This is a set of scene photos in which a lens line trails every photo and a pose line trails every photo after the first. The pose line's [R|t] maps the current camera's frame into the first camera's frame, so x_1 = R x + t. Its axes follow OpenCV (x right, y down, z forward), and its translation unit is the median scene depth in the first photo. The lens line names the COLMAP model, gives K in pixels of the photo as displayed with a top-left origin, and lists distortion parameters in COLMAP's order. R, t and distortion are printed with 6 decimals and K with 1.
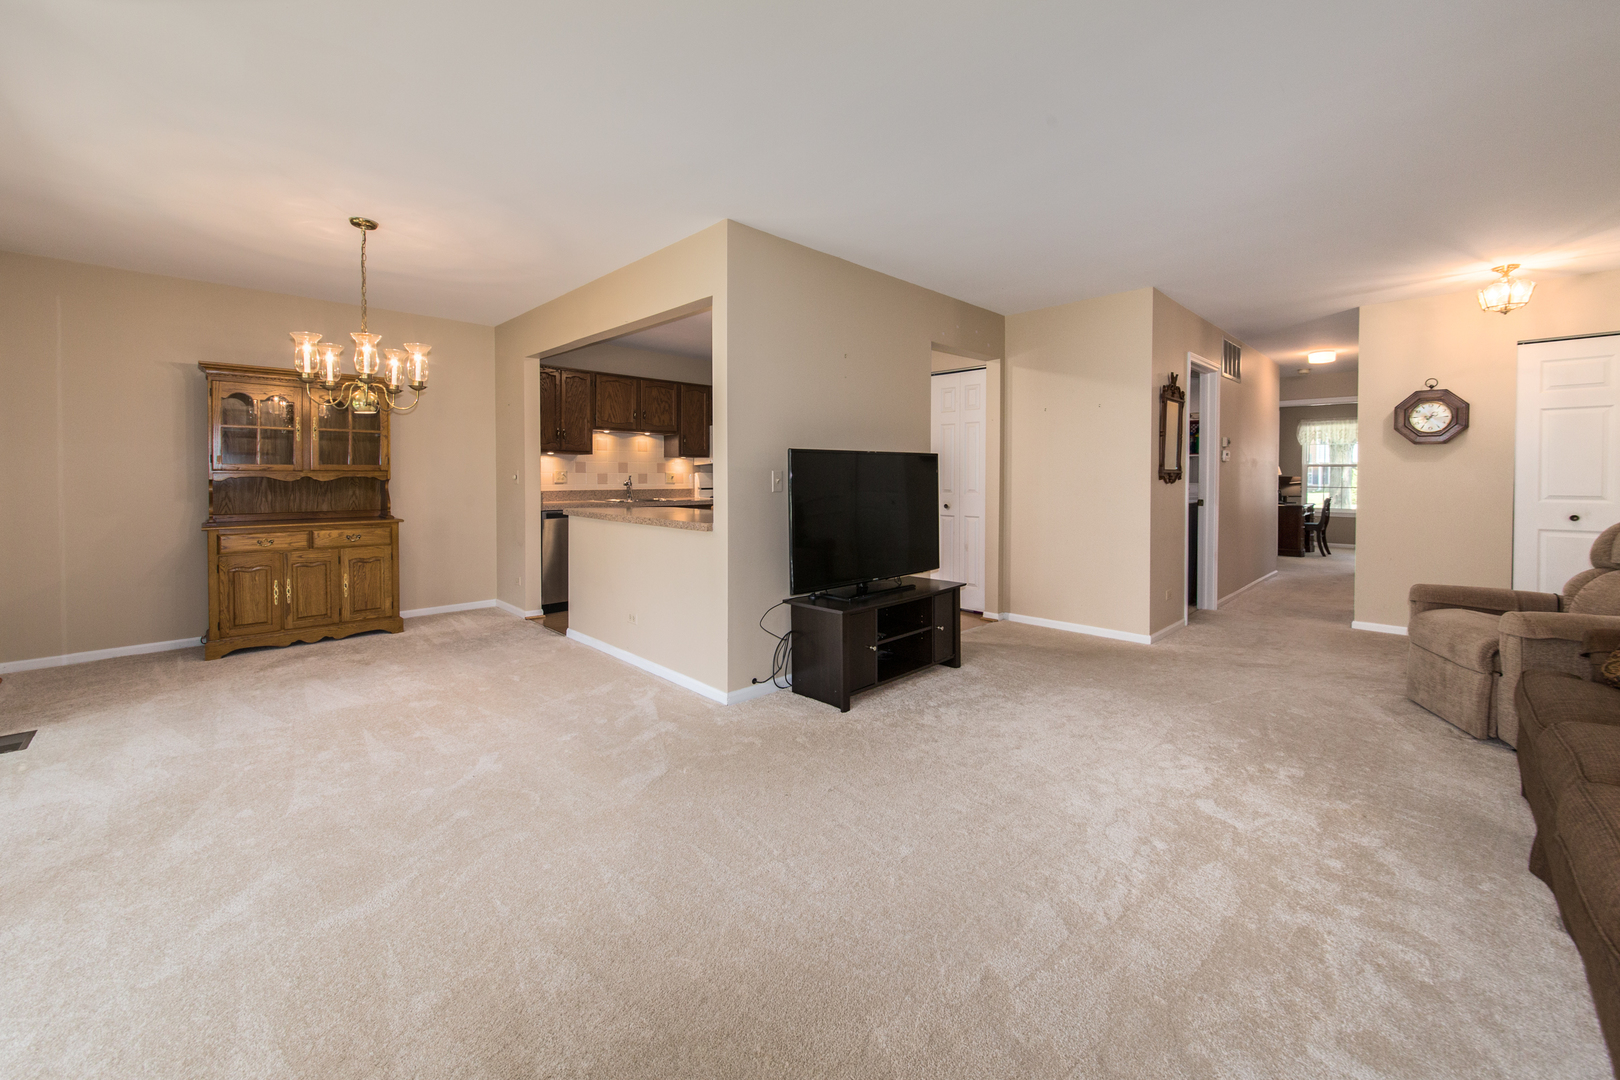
lens RADIAL K [[627.7, 0, 810.4], [0, 627.7, 480.9], [0, 0, 1]] dist [0.000009, -0.000033]
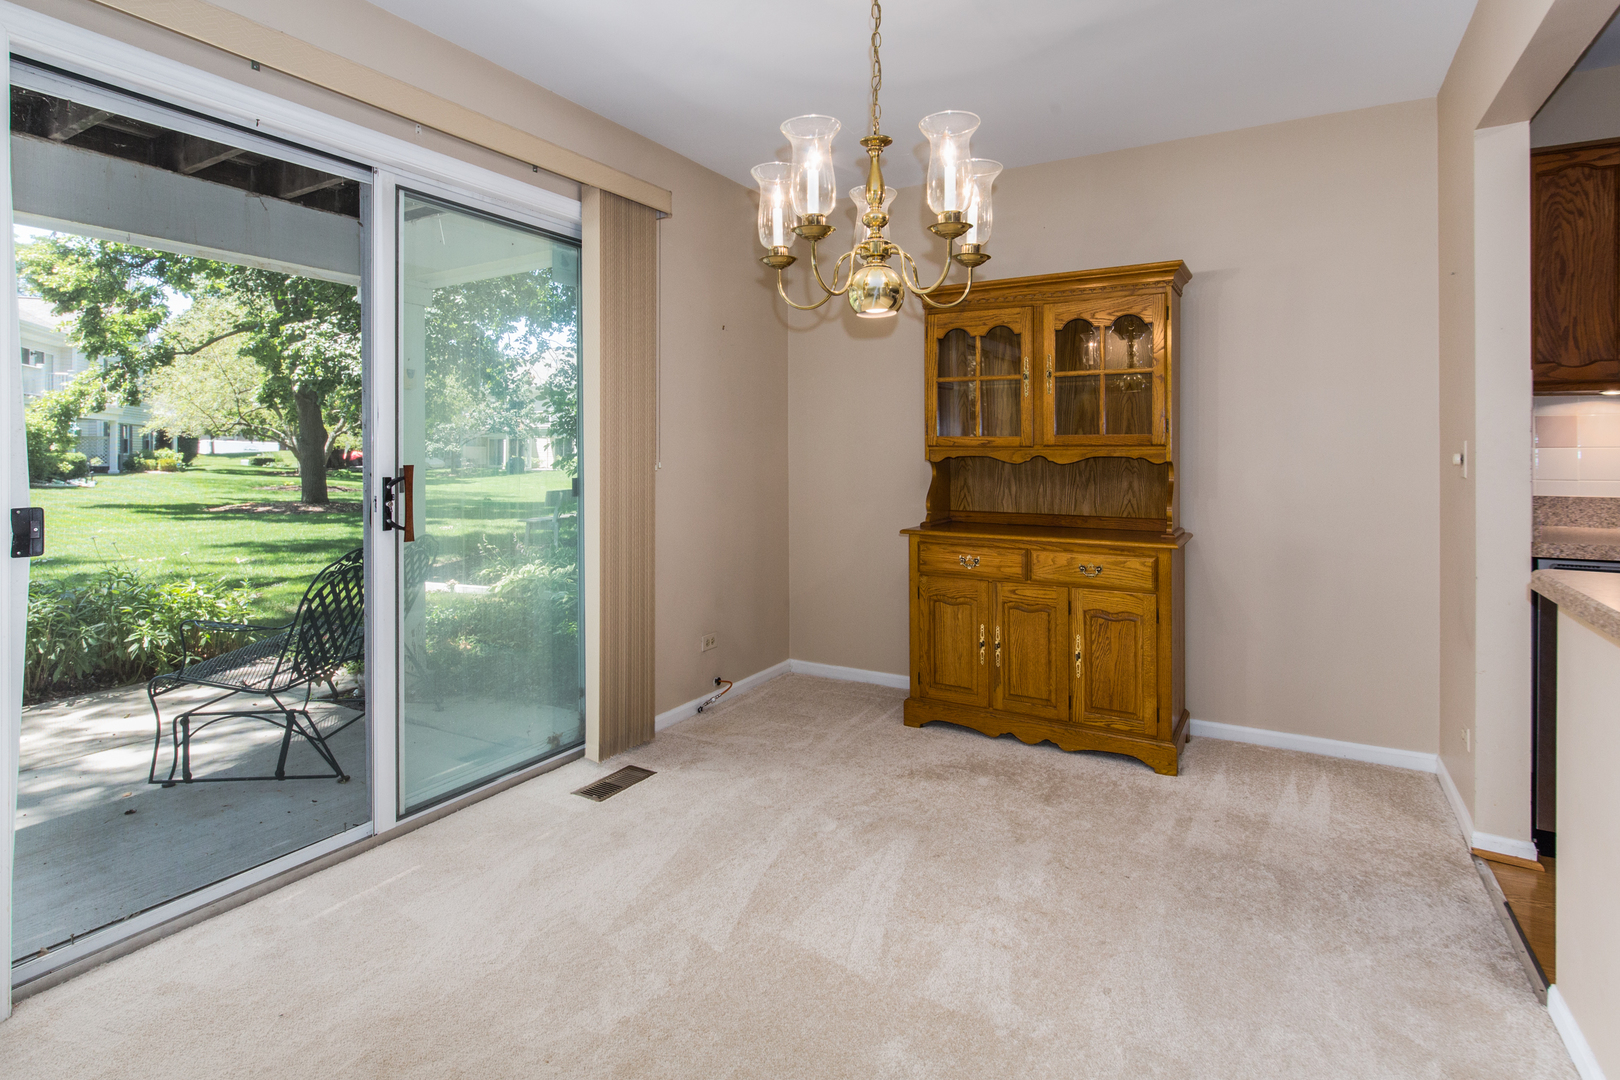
lens RADIAL K [[816.5, 0, 804.9], [0, 816.5, 458.5], [0, 0, 1]] dist [0.000322, -0.000516]
pose [[0.258137, 0.006640, -0.966086, -0.112164], [-0.008492, 0.999953, 0.004603, -0.006197], [0.966071, 0.007015, 0.258181, 0.563581]]
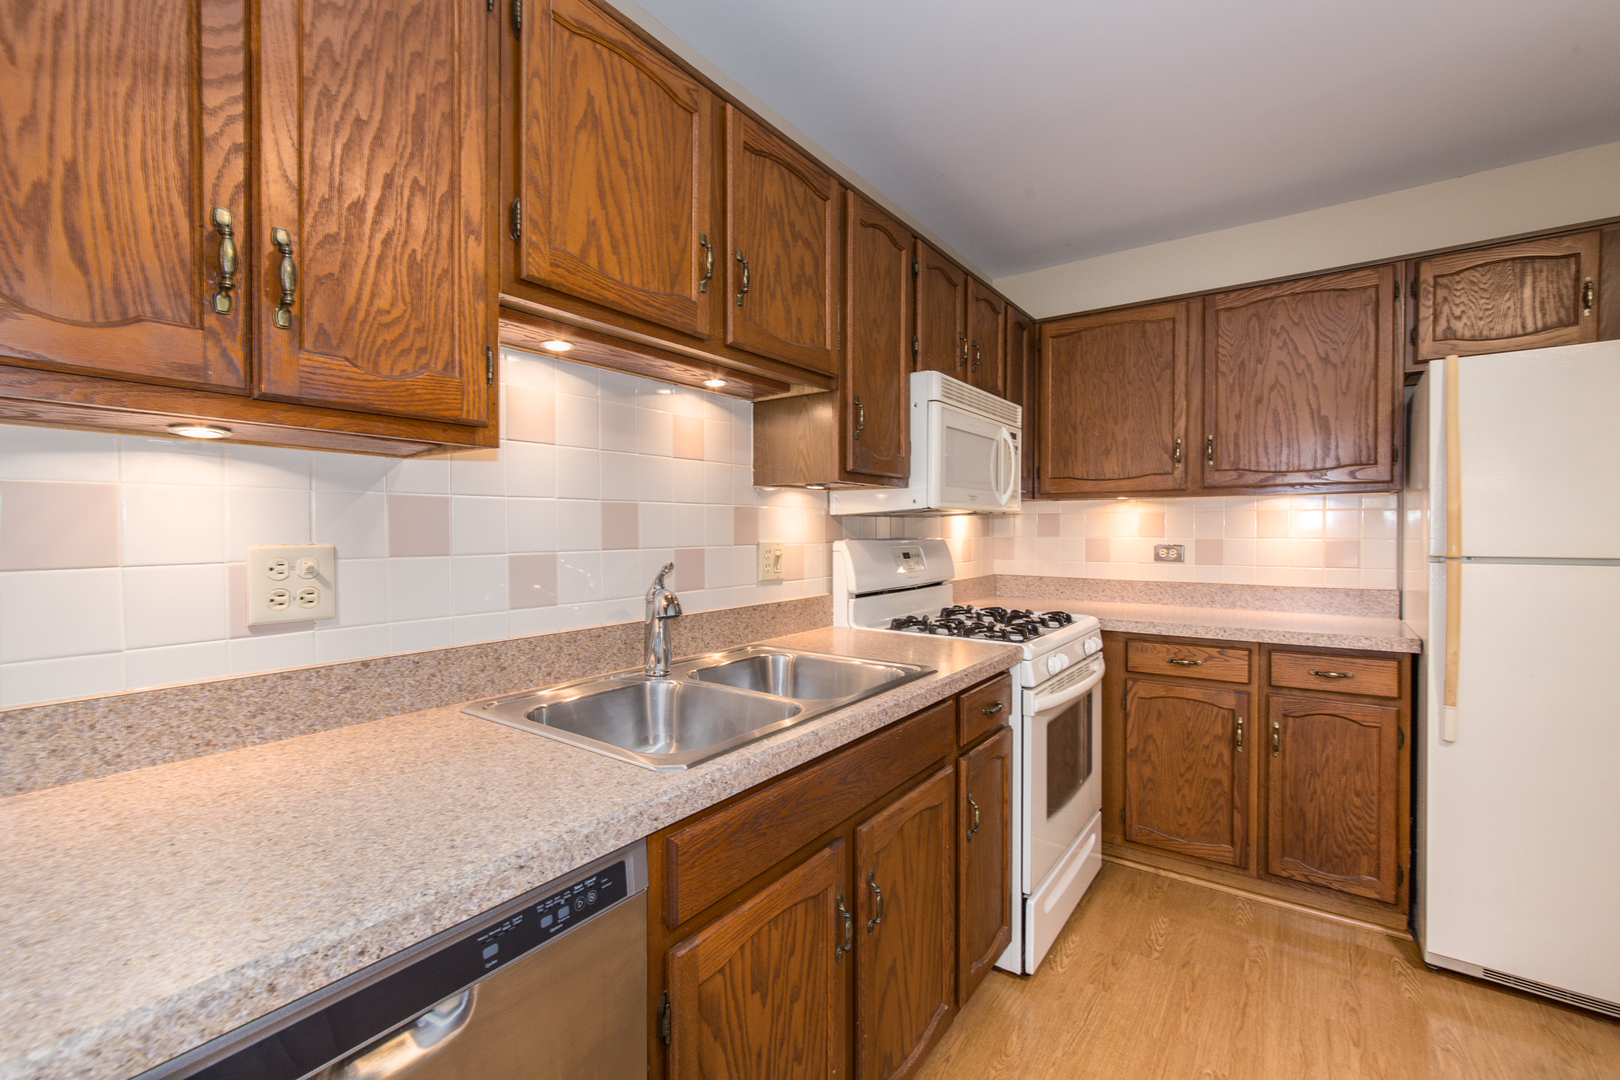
lens RADIAL K [[700.6, 0, 793.5], [0, 700.6, 535.5], [0, 0, 1]] dist [-0.003155, 0.000096]
pose [[0.988350, -0.004882, 0.152119, -0.385124], [0.004201, 0.999980, 0.004794, -0.026256], [-0.152140, -0.004099, 0.988350, 1.040929]]
